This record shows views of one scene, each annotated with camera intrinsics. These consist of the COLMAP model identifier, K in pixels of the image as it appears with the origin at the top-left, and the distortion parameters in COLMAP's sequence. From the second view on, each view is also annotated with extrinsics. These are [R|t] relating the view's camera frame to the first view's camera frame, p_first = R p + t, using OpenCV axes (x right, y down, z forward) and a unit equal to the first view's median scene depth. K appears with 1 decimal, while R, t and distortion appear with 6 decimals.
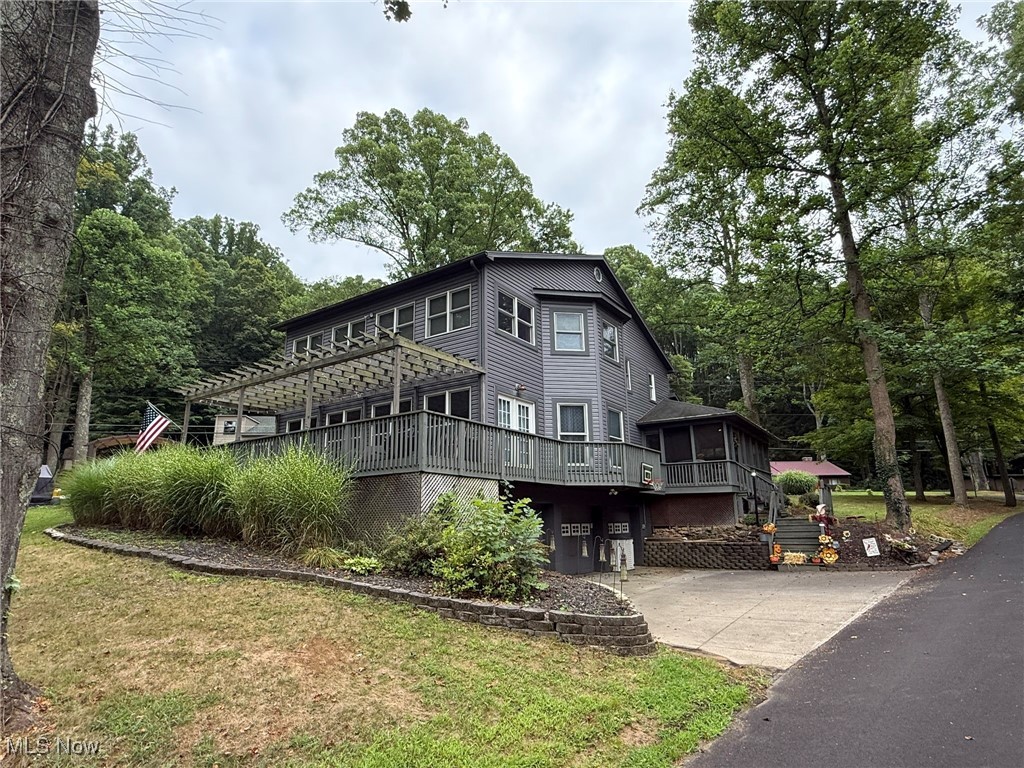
lens RADIAL K [[562.0, 0, 512.0], [0, 562.0, 384.0], [0, 0, 1]] dist [0.000235, 0.000813]
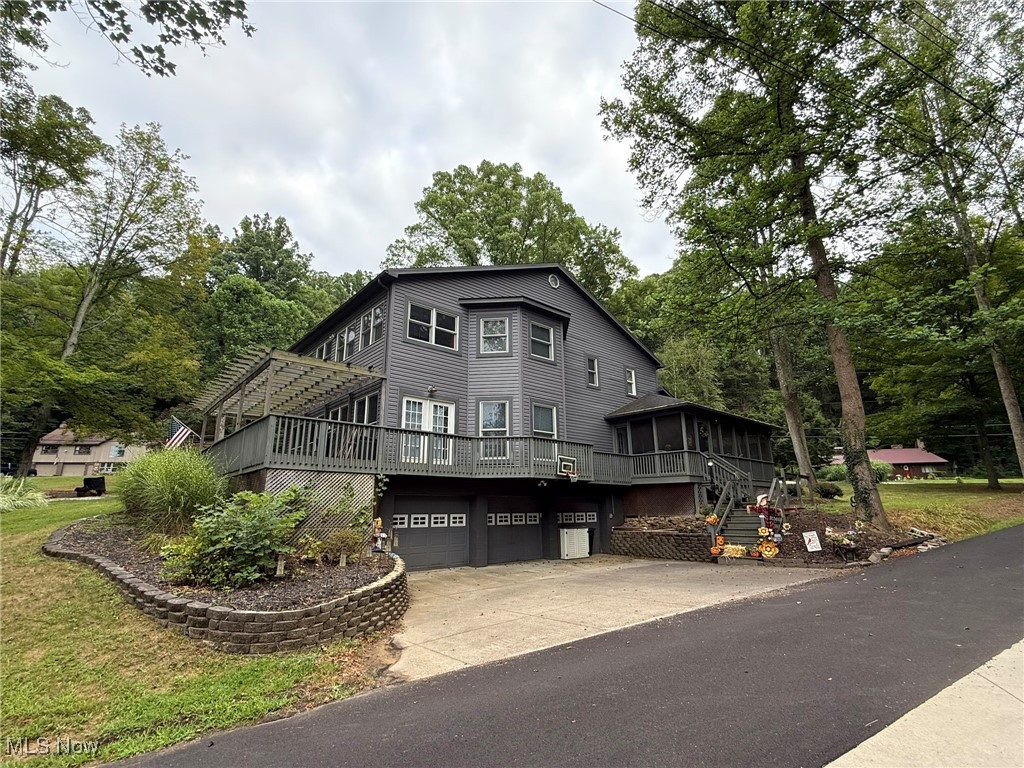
lens RADIAL K [[476.3, 0, 512.0], [0, 476.3, 384.0], [0, 0, 1]] dist [0.000849, 0.000098]
pose [[0.968990, -0.058619, -0.240045, 0.341124], [0.055102, 0.998253, -0.021341, 0.021208], [0.240877, 0.007452, 0.970527, 0.114572]]
